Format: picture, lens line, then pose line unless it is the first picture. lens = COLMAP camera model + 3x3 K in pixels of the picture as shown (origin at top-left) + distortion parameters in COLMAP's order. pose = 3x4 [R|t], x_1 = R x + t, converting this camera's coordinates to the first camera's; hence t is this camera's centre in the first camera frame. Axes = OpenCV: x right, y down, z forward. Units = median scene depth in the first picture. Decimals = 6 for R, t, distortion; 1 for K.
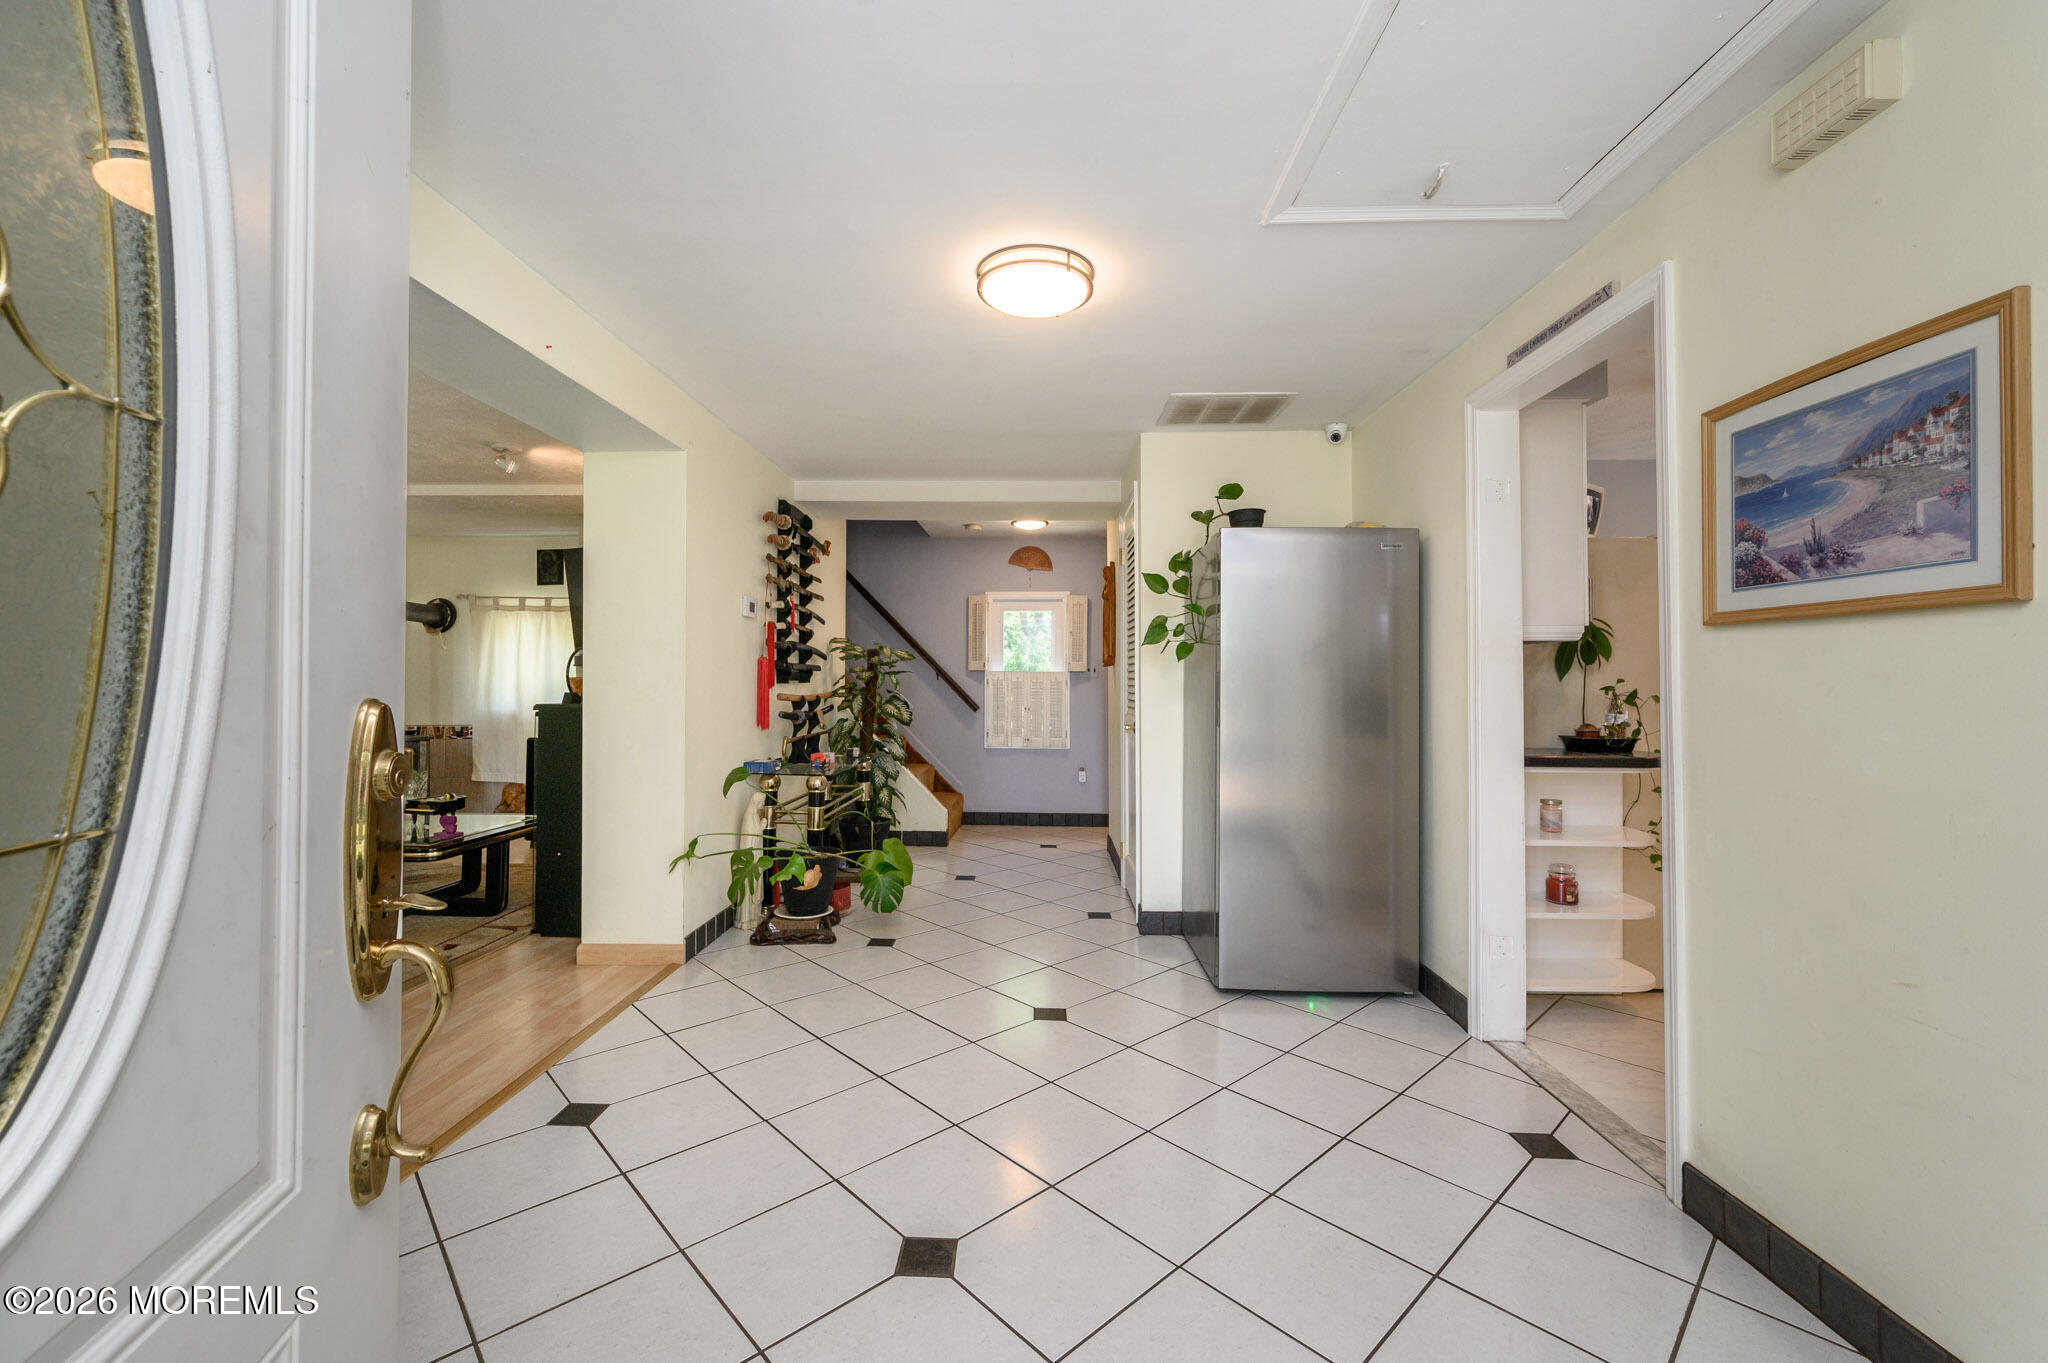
lens RADIAL K [[806.3, 0, 1026.9], [0, 806.3, 680.6], [0, 0, 1]] dist [0.001886, -0.000041]
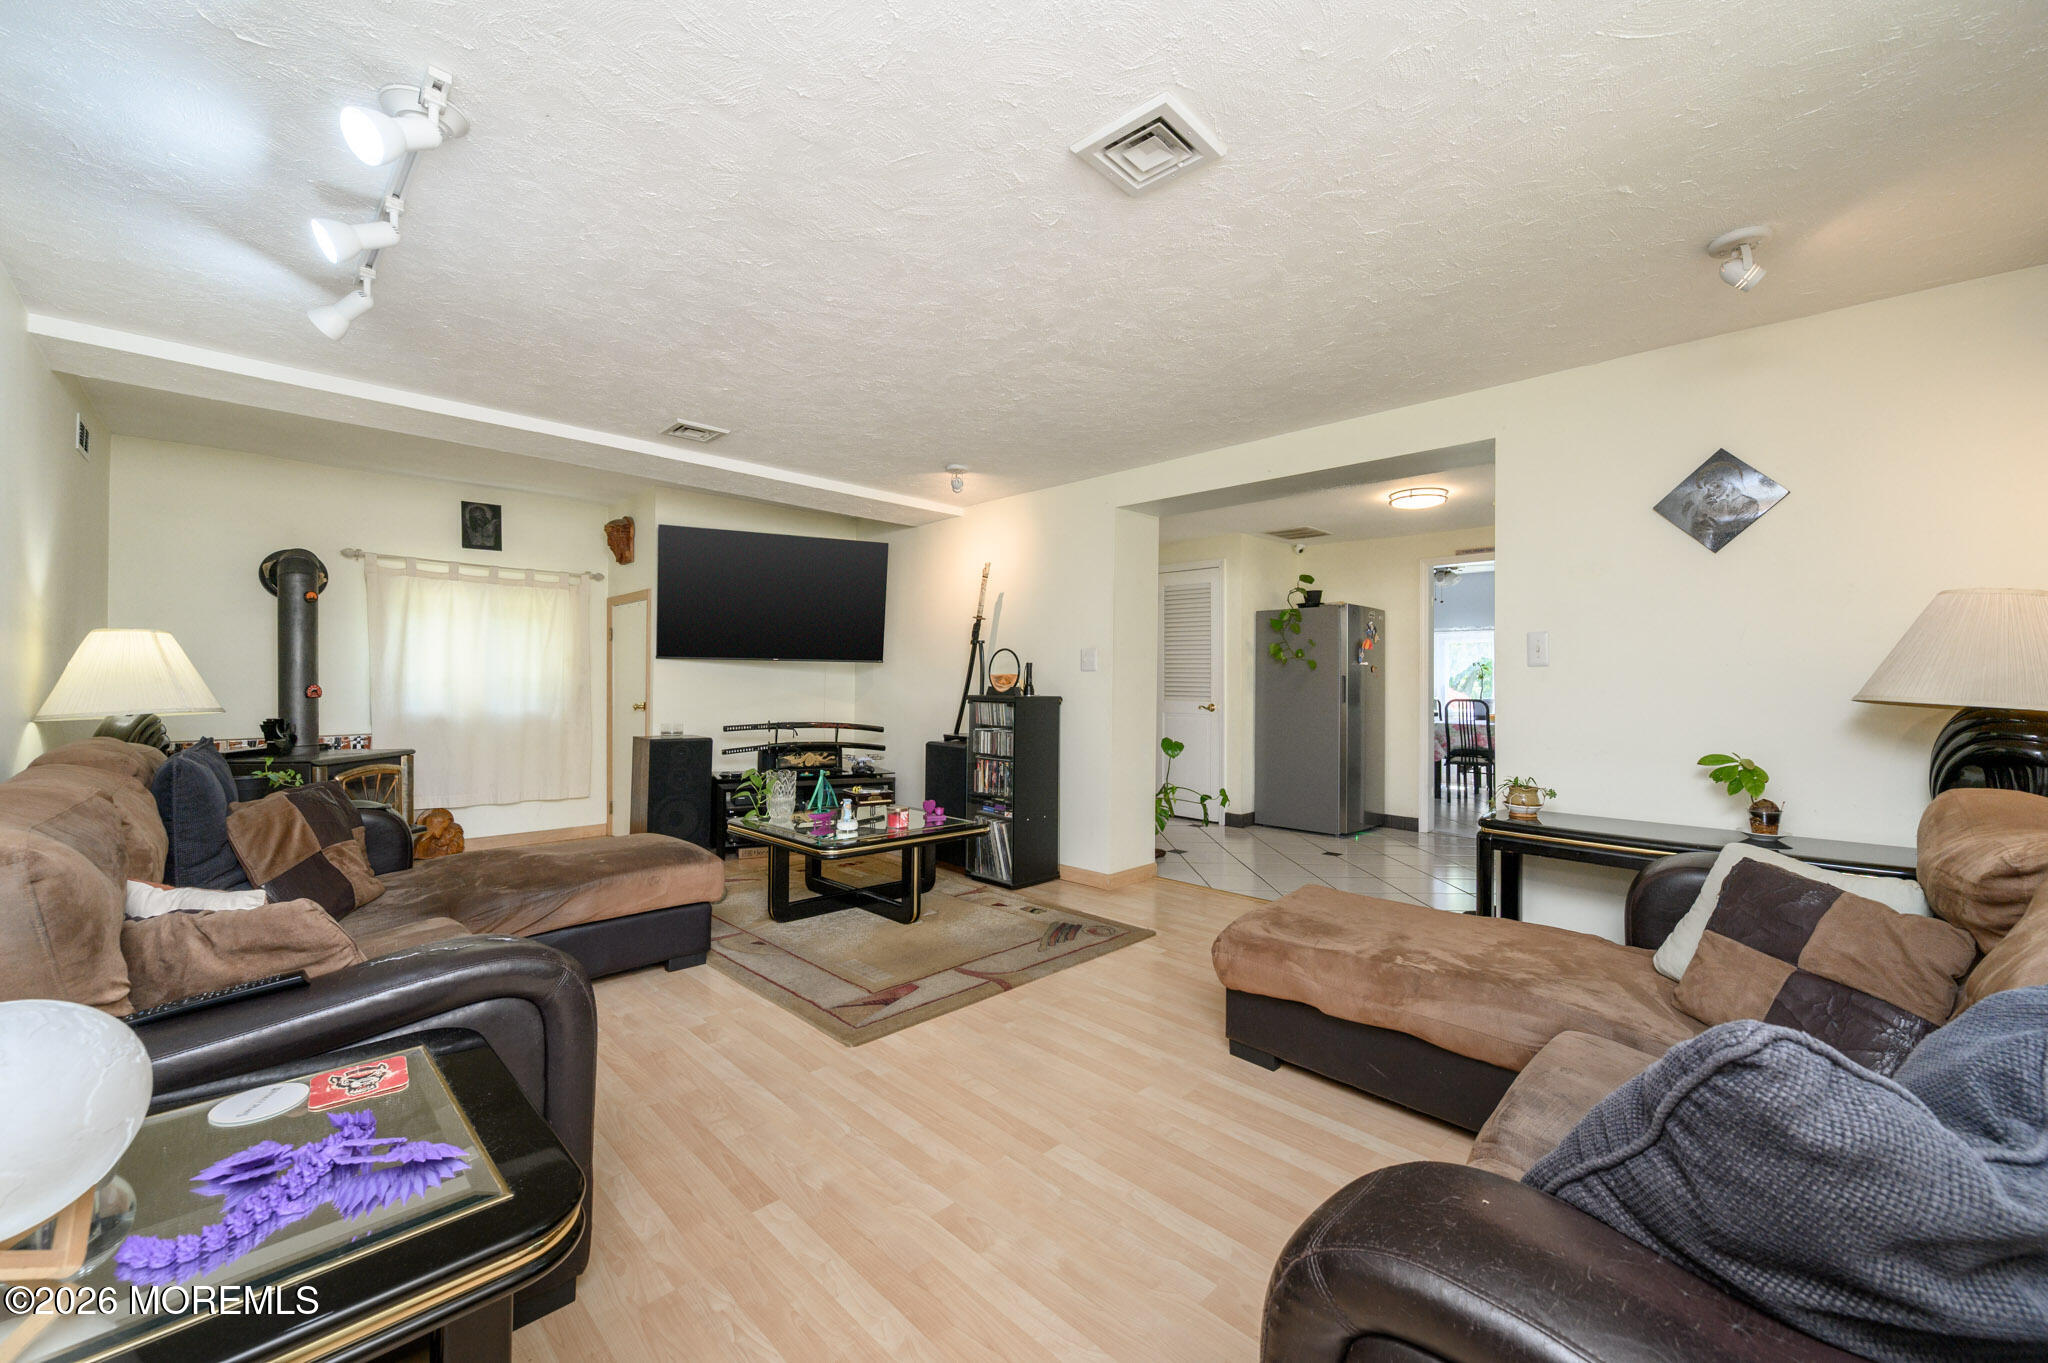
lens RADIAL K [[806.3, 0, 1023.1], [0, 806.3, 684.9], [0, 0, 1]] dist [0.001886, -0.000041]
pose [[0.690742, 0.005370, 0.723081, -0.803985], [-0.016728, 0.999823, 0.008554, -0.004040], [-0.722908, -0.018004, 0.690710, 0.086693]]
